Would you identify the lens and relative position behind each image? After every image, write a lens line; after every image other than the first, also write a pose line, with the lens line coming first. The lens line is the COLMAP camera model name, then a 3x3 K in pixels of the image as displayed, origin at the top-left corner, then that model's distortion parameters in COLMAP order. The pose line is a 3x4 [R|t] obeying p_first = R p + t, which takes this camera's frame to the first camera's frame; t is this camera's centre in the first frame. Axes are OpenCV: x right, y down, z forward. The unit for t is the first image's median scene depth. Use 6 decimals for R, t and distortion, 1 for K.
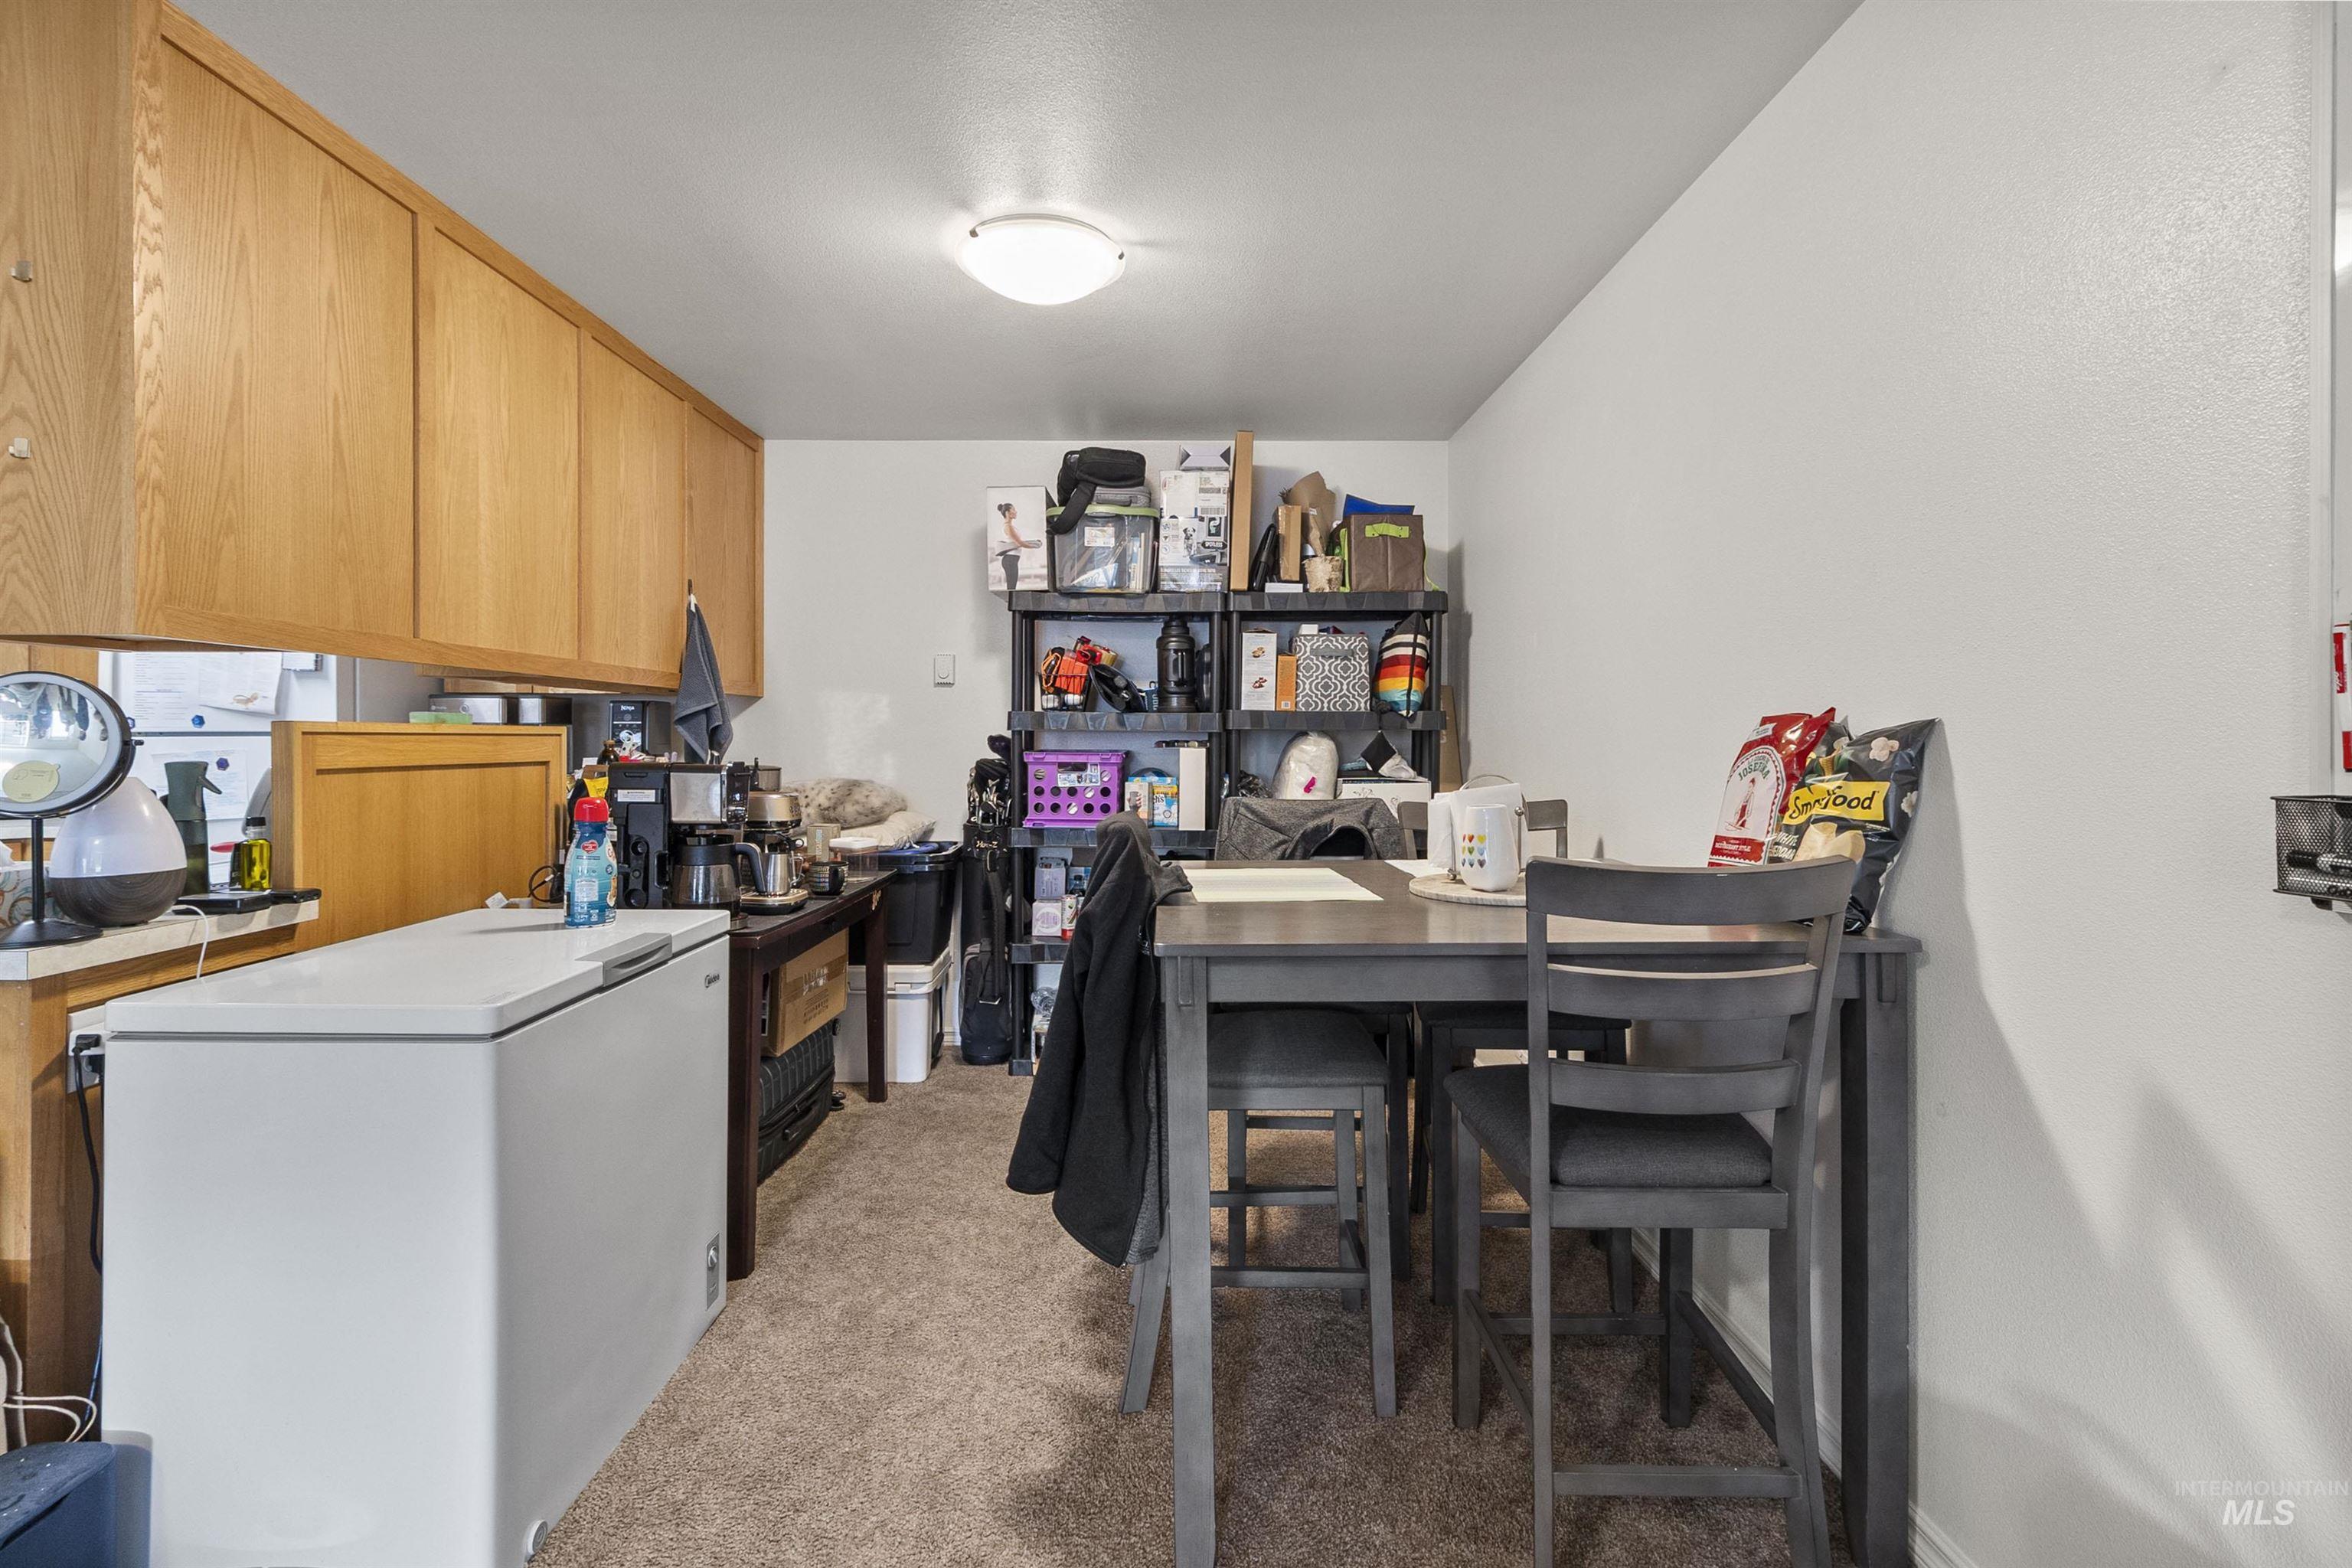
lens RADIAL K [[1089.4, 0, 1163.3], [0, 1089.4, 736.8], [0, 0, 1]] dist [0.009033, -0.002052]
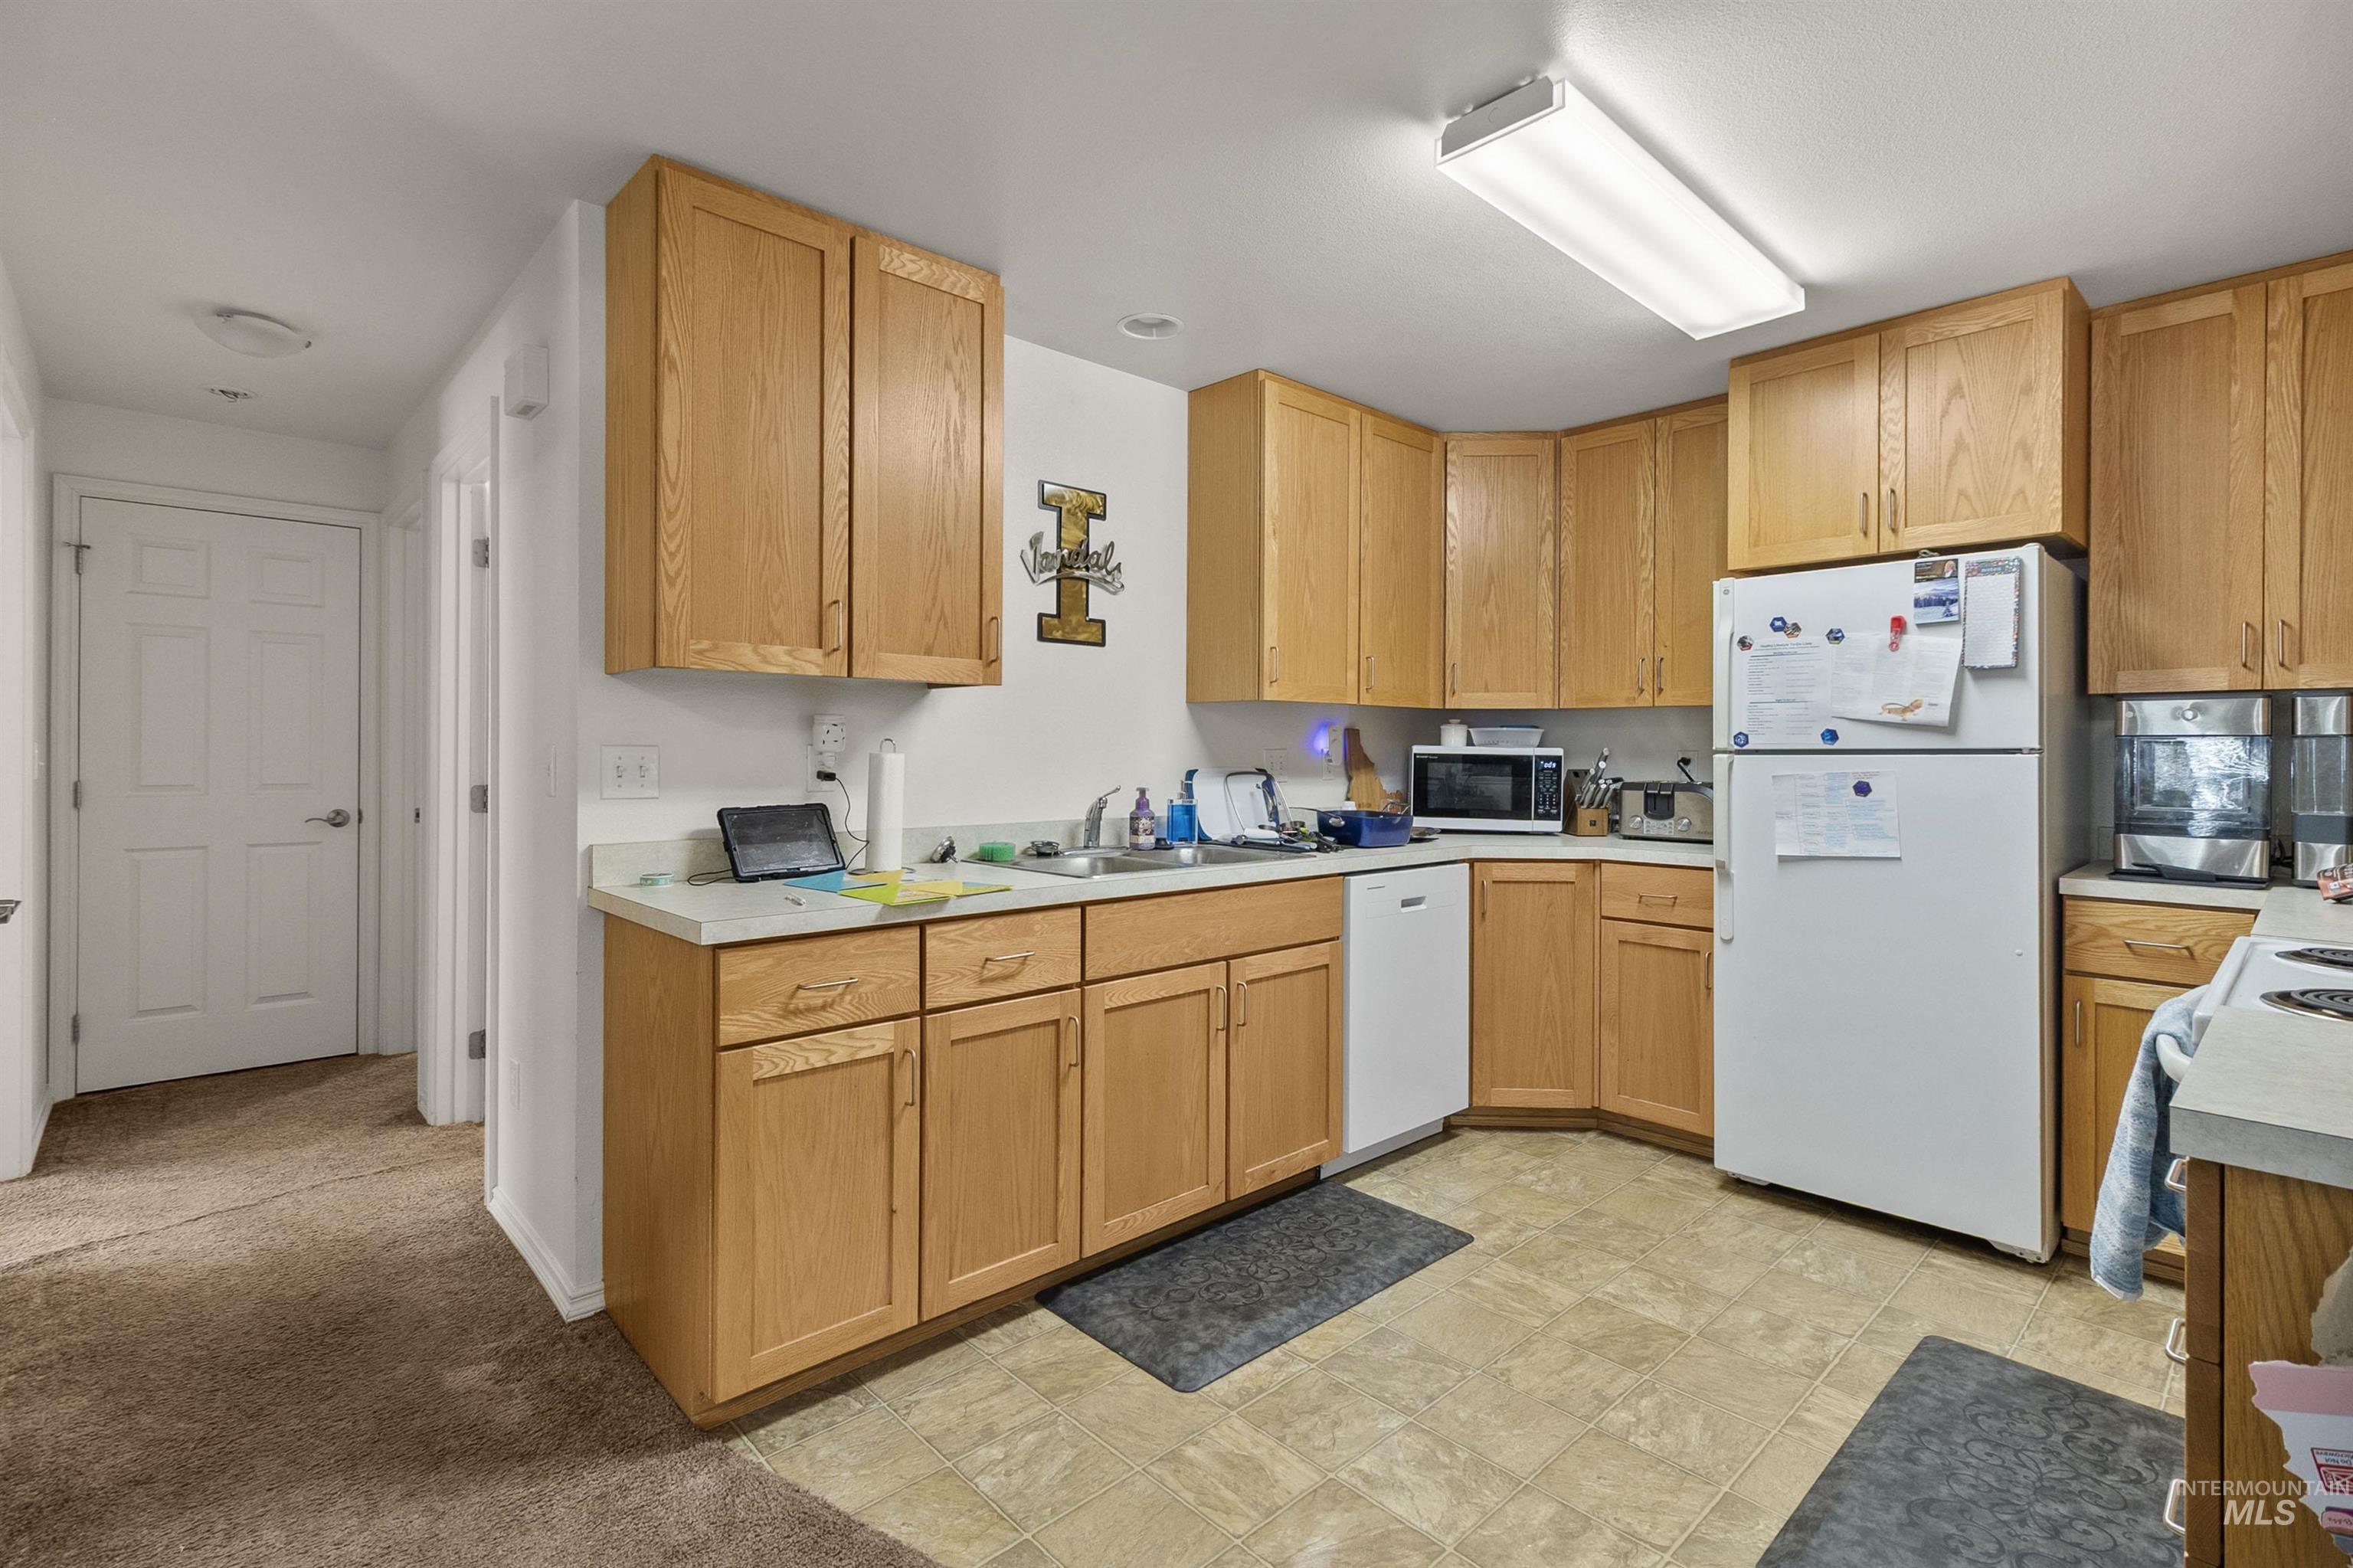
lens RADIAL K [[1089.9, 0, 1172.1], [0, 1089.9, 752.8], [0, 0, 1]] dist [0.009033, -0.002052]
pose [[0.680789, 0.002016, -0.732477, -0.553946], [-0.001591, 0.999998, 0.001274, -0.001819], [0.732478, 0.000298, 0.680791, 0.064621]]
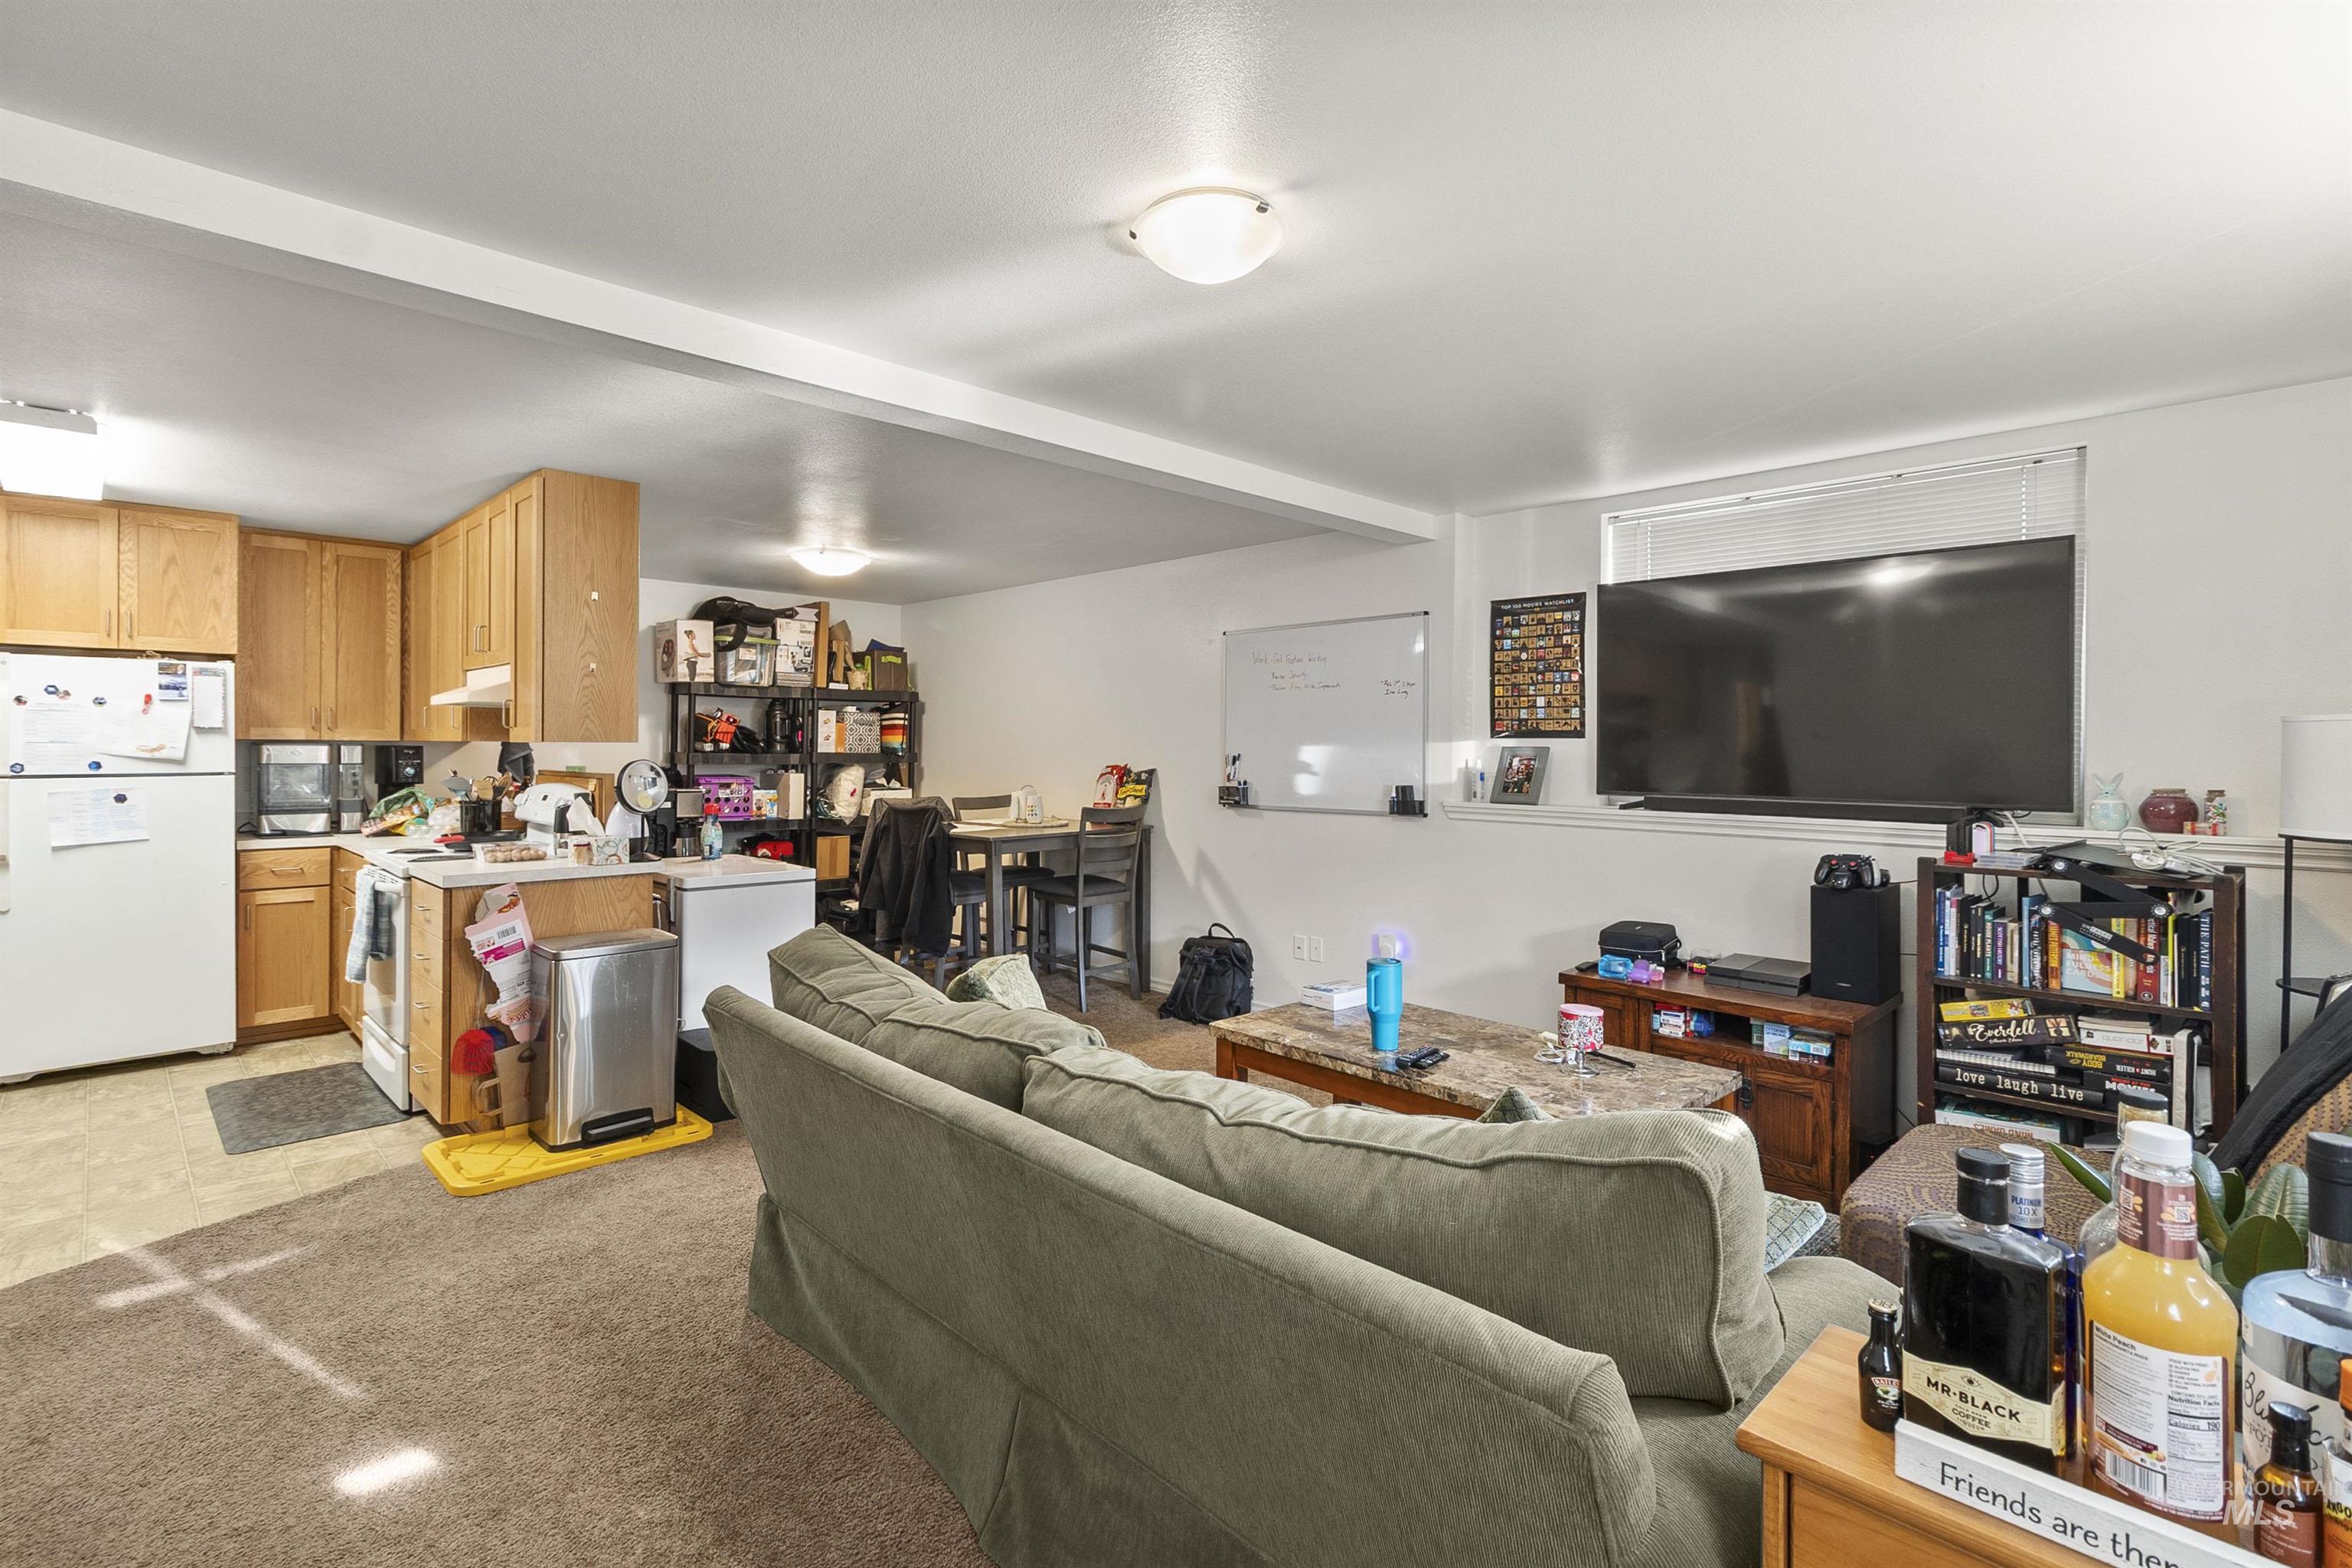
lens RADIAL K [[1089.4, 0, 1167.3], [0, 1089.4, 747.4], [0, 0, 1]] dist [0.009033, -0.002052]
pose [[0.714045, 0.001266, 0.700099, -0.797764], [-0.005212, 0.999980, 0.003508, -0.042535], [-0.700081, -0.006153, 0.714037, -0.722382]]
